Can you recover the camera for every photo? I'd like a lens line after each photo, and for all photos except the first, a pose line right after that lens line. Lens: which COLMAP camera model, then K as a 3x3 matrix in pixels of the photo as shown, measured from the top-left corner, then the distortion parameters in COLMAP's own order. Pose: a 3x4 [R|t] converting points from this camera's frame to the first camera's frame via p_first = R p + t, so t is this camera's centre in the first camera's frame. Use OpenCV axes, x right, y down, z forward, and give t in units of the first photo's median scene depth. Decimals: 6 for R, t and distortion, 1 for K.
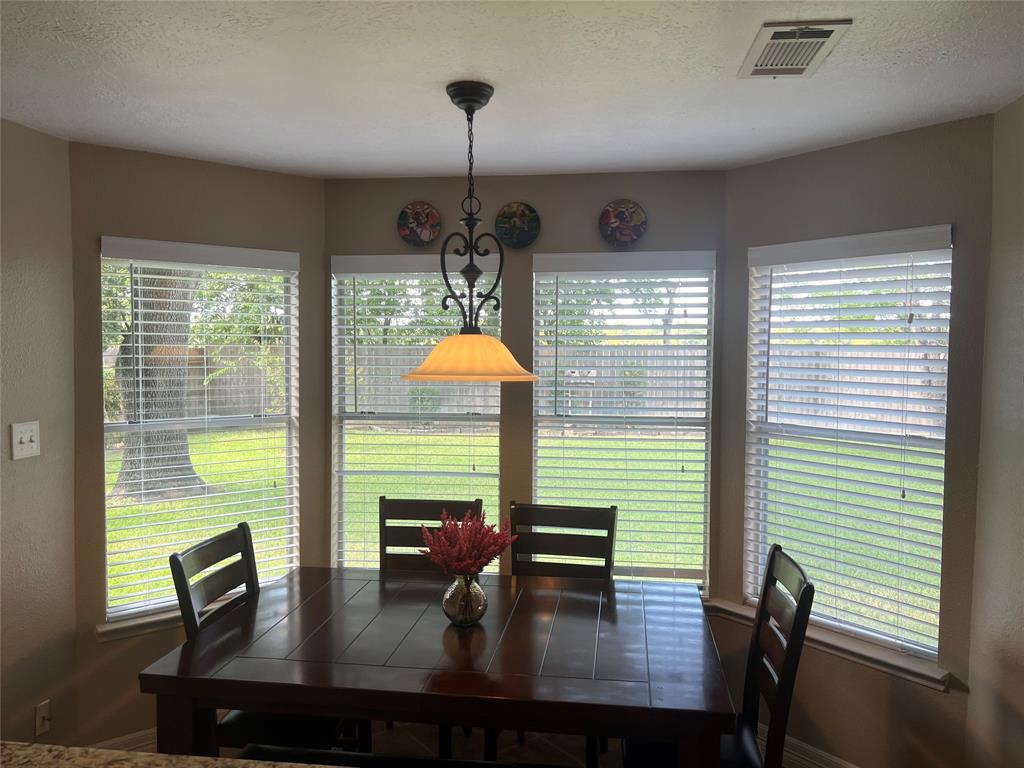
lens RADIAL K [[763.5, 0, 510.0], [0, 763.5, 391.3], [0, 0, 1]] dist [0.051612, -0.072327]
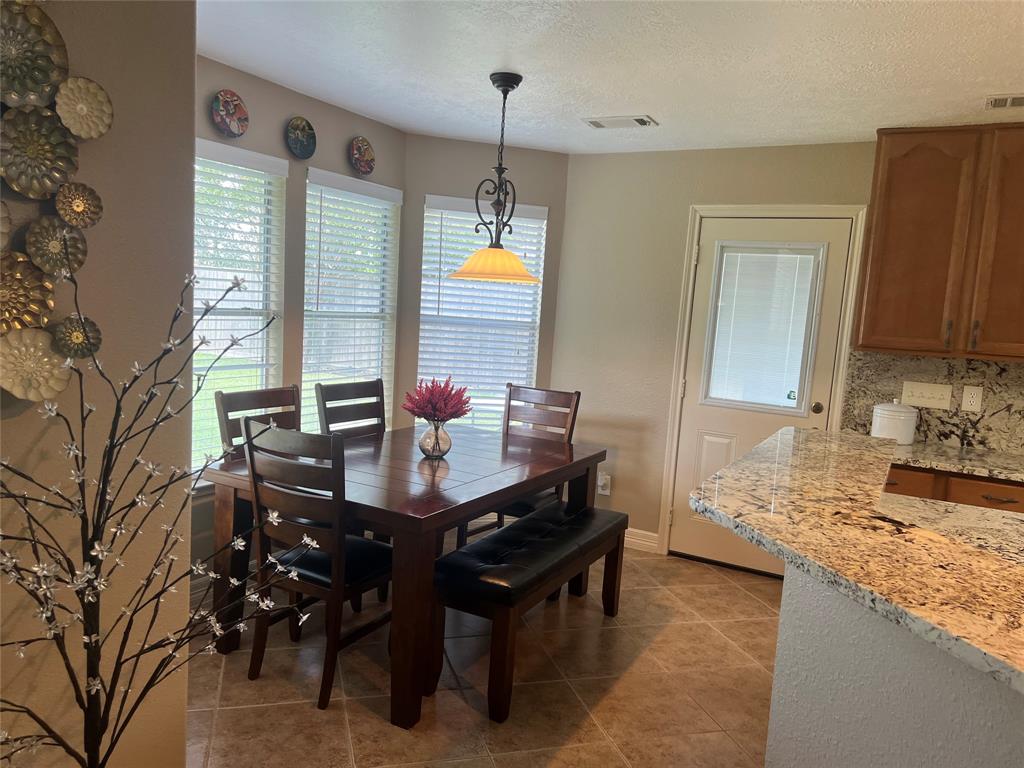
lens RADIAL K [[763.5, 0, 510.0], [0, 763.5, 391.3], [0, 0, 1]] dist [0.051612, -0.072327]
pose [[0.367405, -0.094919, 0.925205, -1.013445], [-0.014068, 0.994098, 0.107573, 0.026772], [-0.929955, -0.052538, 0.363902, 0.307870]]
